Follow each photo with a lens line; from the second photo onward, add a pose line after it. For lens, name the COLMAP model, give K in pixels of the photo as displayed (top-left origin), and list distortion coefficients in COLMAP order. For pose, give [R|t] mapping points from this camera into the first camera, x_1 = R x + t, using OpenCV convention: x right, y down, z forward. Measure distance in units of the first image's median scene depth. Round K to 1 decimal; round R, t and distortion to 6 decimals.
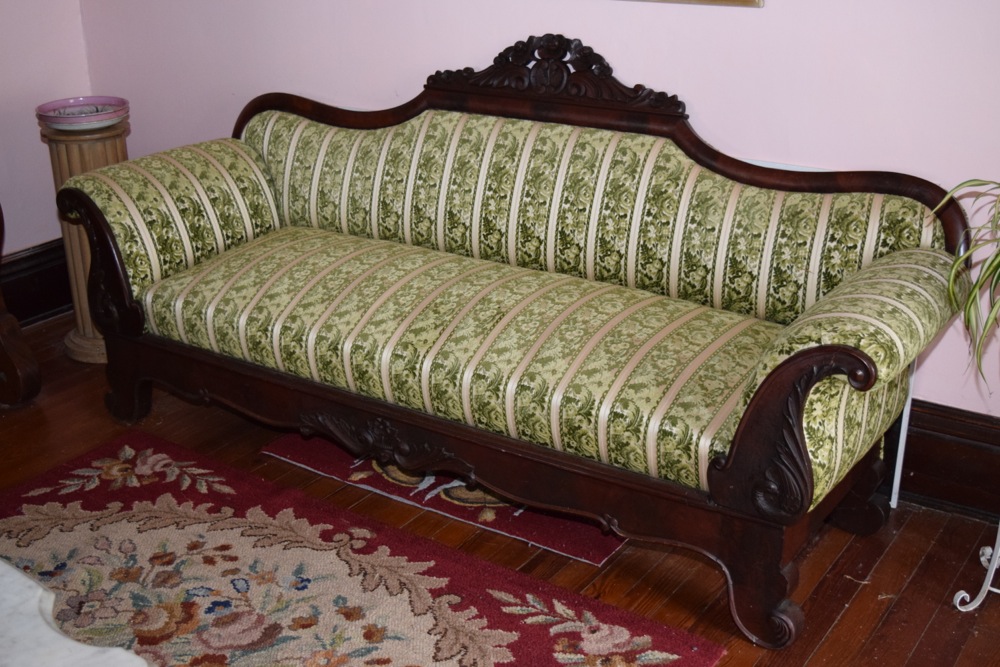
lens RADIAL K [[1244.5, 0, 500.0], [0, 1244.5, 333.5], [0, 0, 1]] dist [-0.065441, 0.025916]
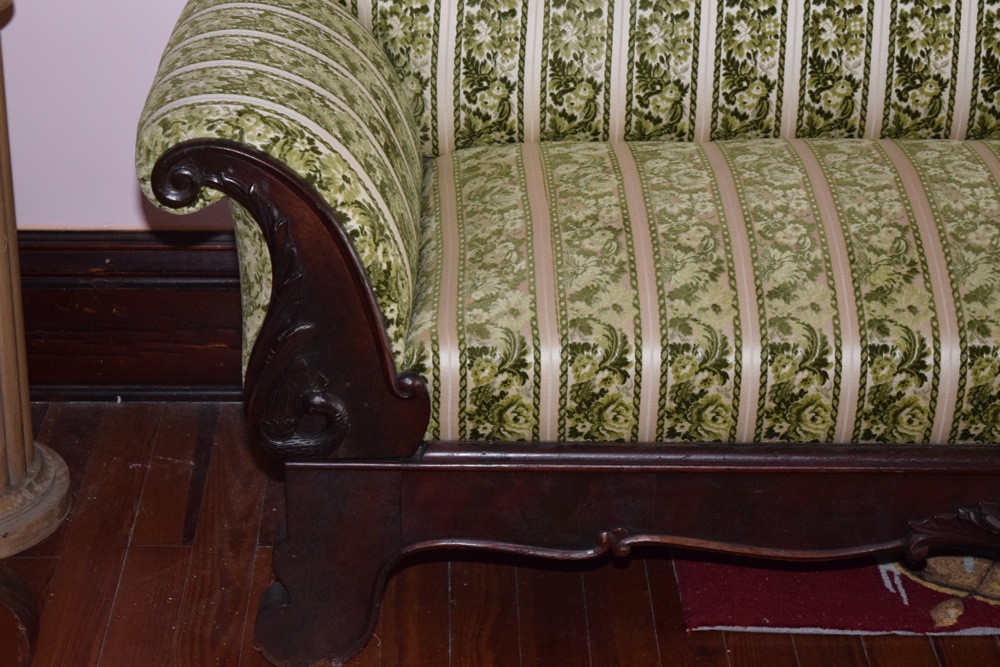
lens RADIAL K [[2257.3, 0, 500.0], [0, 2257.3, 333.5], [0, 0, 1]] dist [0.062040, 0.208394]
pose [[0.815440, -0.216282, 0.536917, -0.843703], [0.186888, 0.976268, 0.109428, -0.147418], [-0.547842, 0.011111, 0.836508, 0.407385]]
